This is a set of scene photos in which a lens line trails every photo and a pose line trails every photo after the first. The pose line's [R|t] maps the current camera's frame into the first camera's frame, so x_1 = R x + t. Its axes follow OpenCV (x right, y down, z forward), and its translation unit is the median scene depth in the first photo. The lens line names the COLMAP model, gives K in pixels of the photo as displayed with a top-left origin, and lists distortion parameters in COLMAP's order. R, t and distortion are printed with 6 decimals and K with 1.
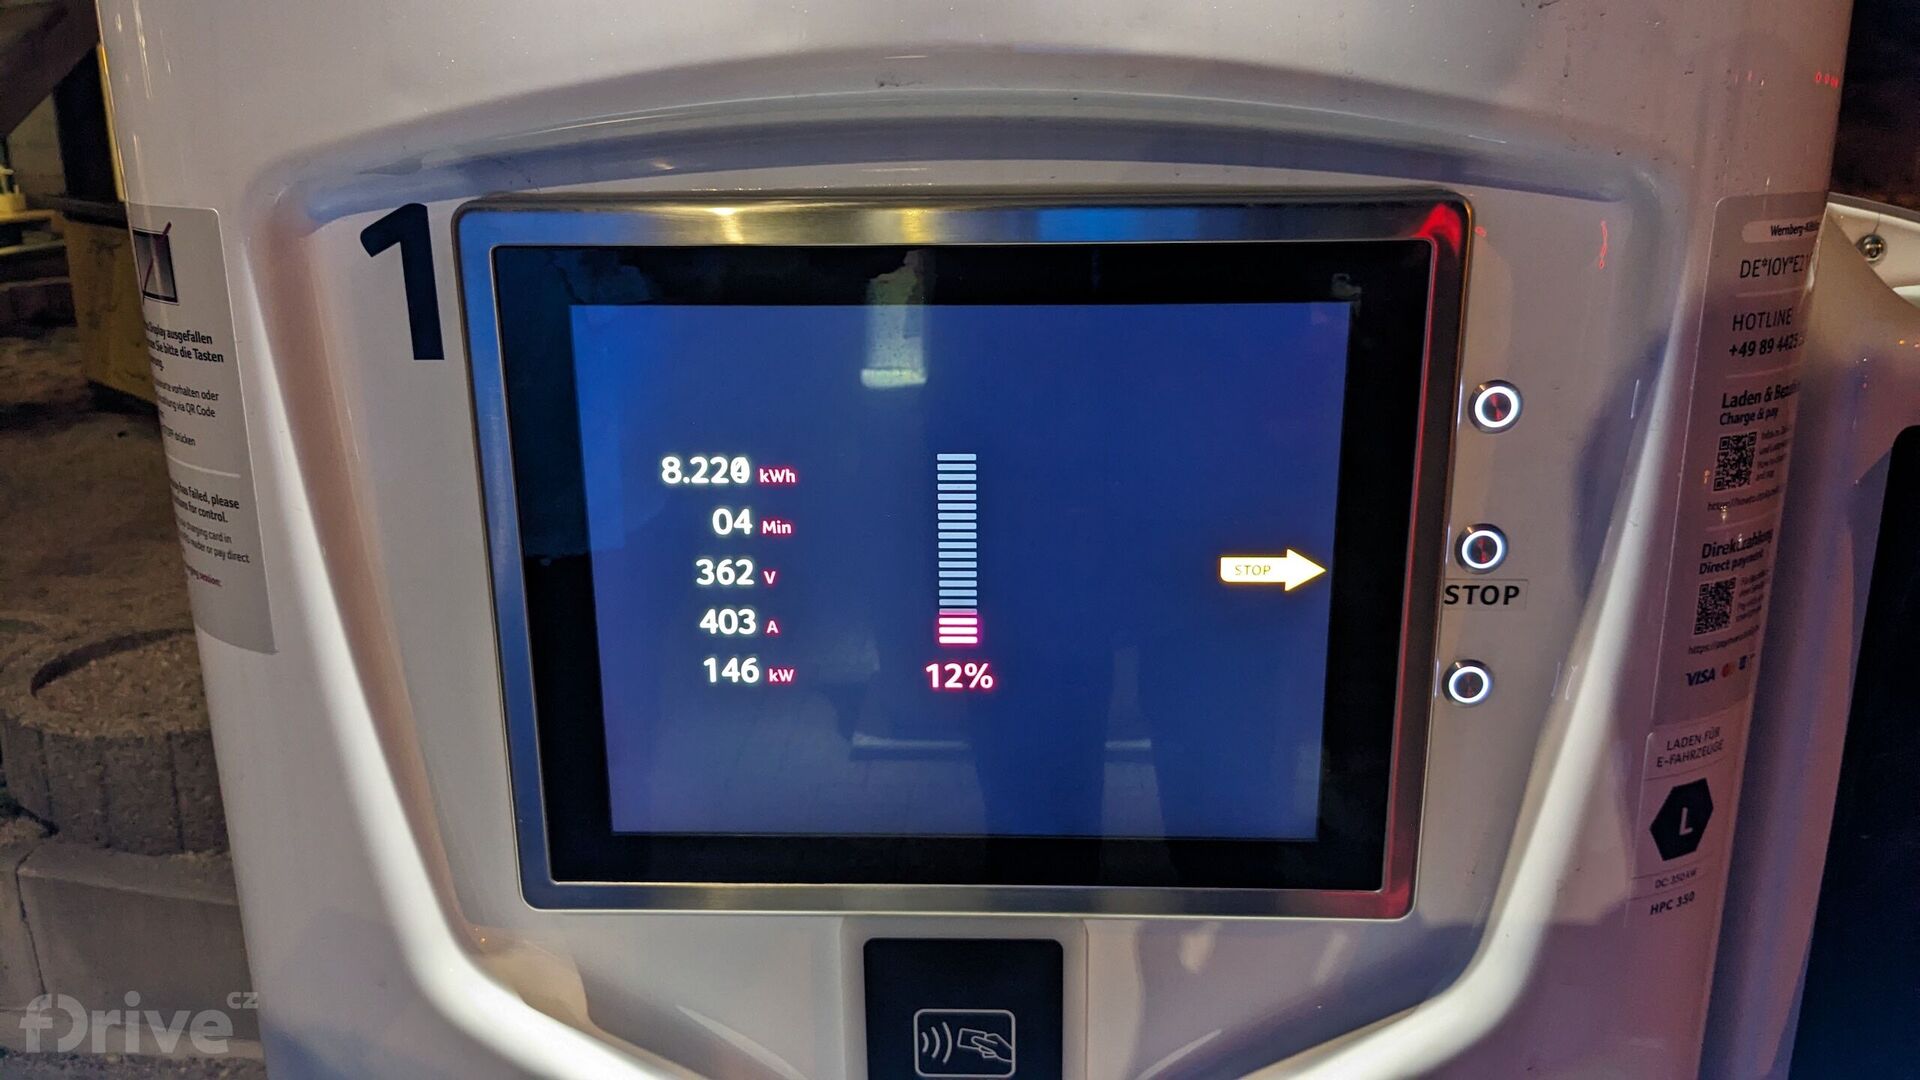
lens RADIAL K [[1527.8, 0, 965.7], [0, 1527.8, 569.2], [0, 0, 1]] dist [0.024653, -0.068809]
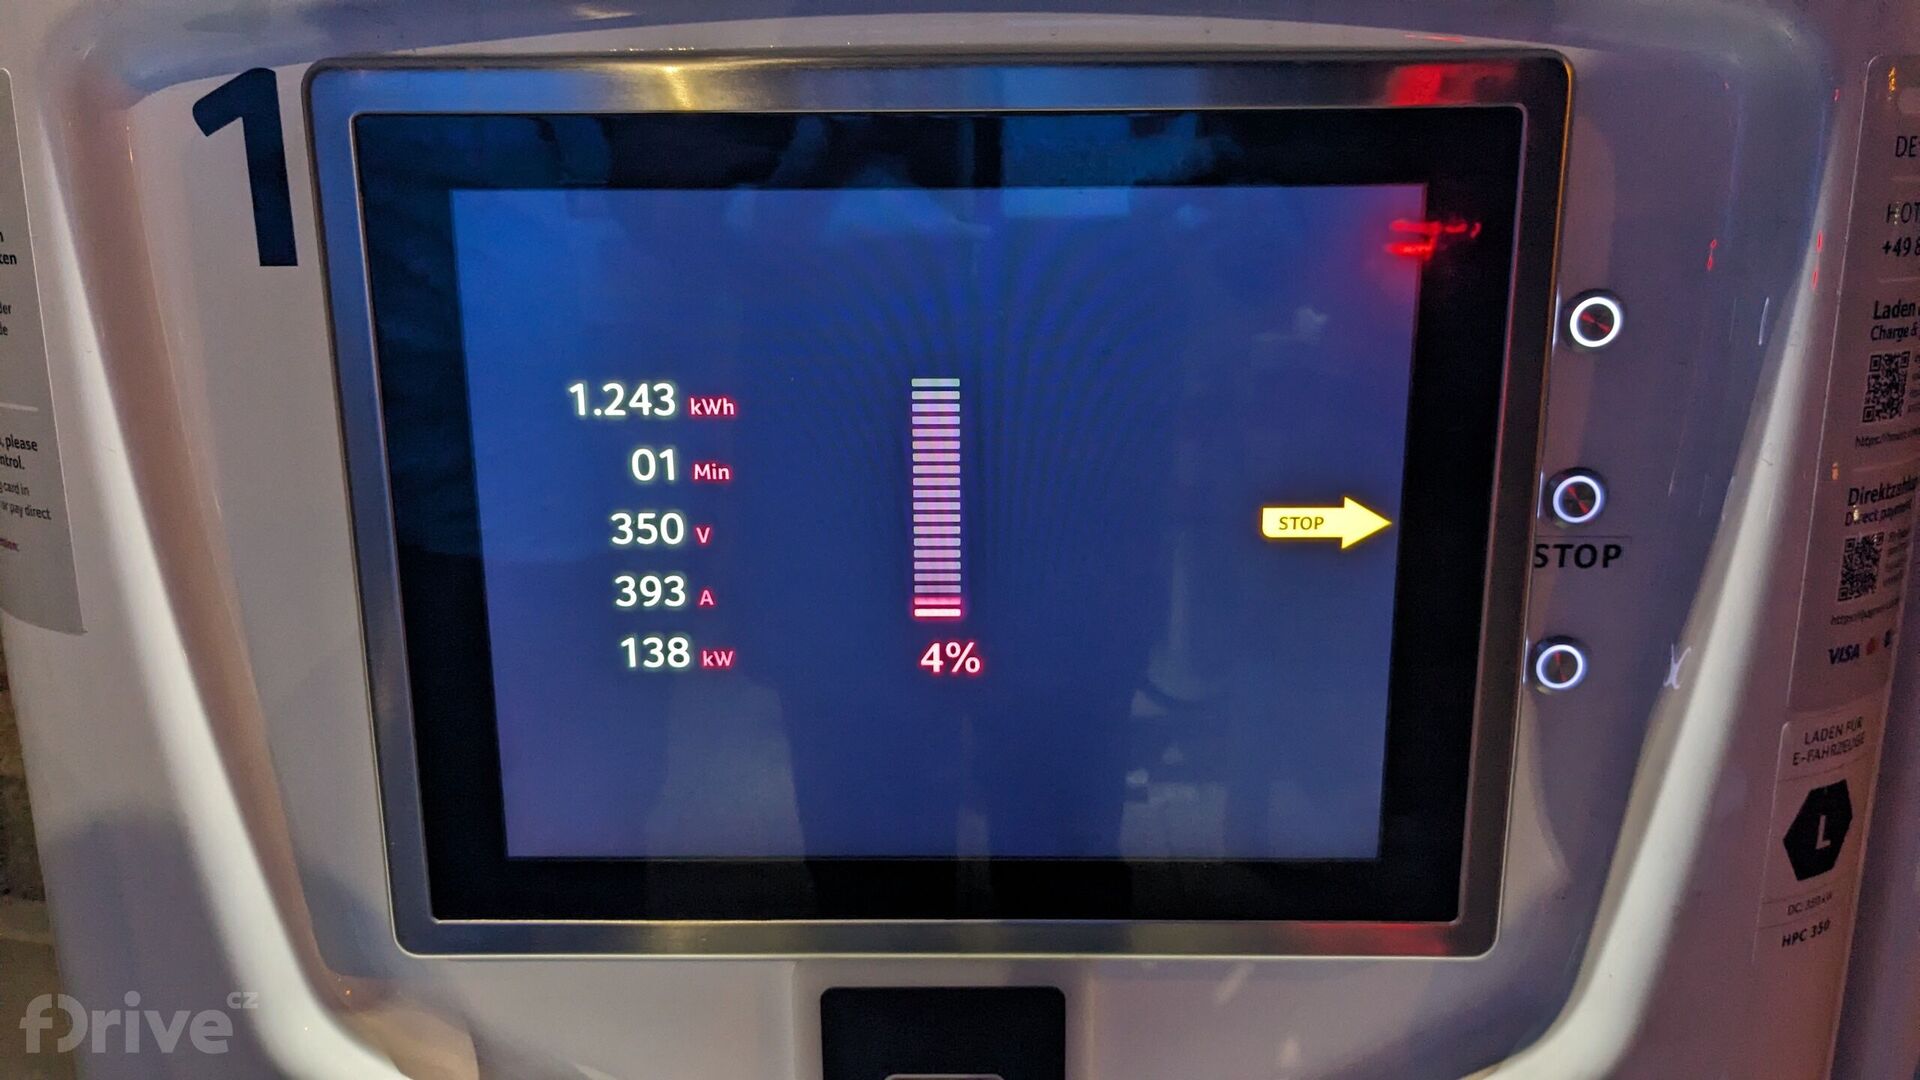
lens RADIAL K [[1527.8, 0, 954.2], [0, 1527.8, 547.5], [0, 0, 1]] dist [0.024653, -0.068809]
pose [[0.999755, -0.003916, 0.021788, -0.013656], [0.004803, 0.999155, -0.040812, 0.045333], [-0.021610, 0.040906, 0.998929, 0.193748]]
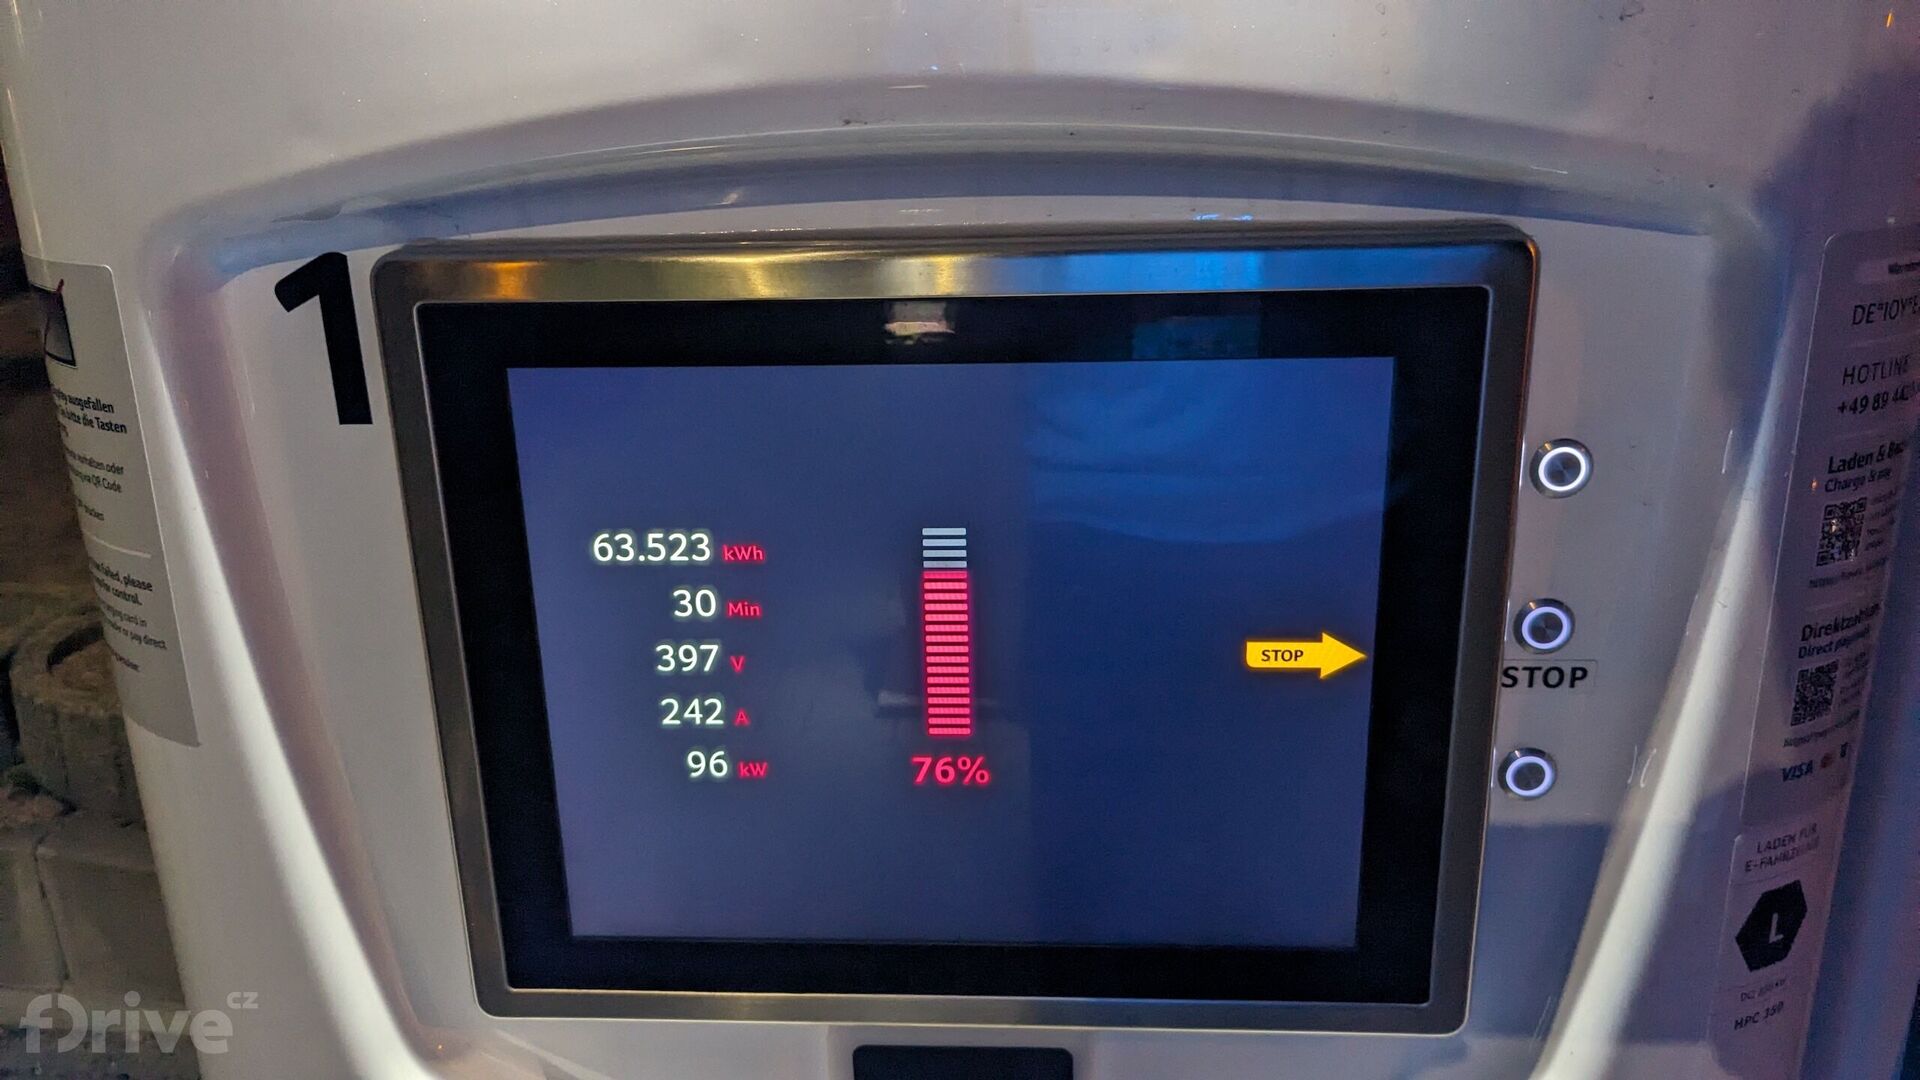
lens RADIAL K [[1527.8, 0, 952.9], [0, 1527.8, 545.8], [0, 0, 1]] dist [0.024653, -0.068809]
pose [[0.999363, -0.005676, -0.035231, 0.029374], [0.006774, 0.999493, 0.031108, -0.090527], [0.035037, -0.031326, 0.998895, 0.114447]]
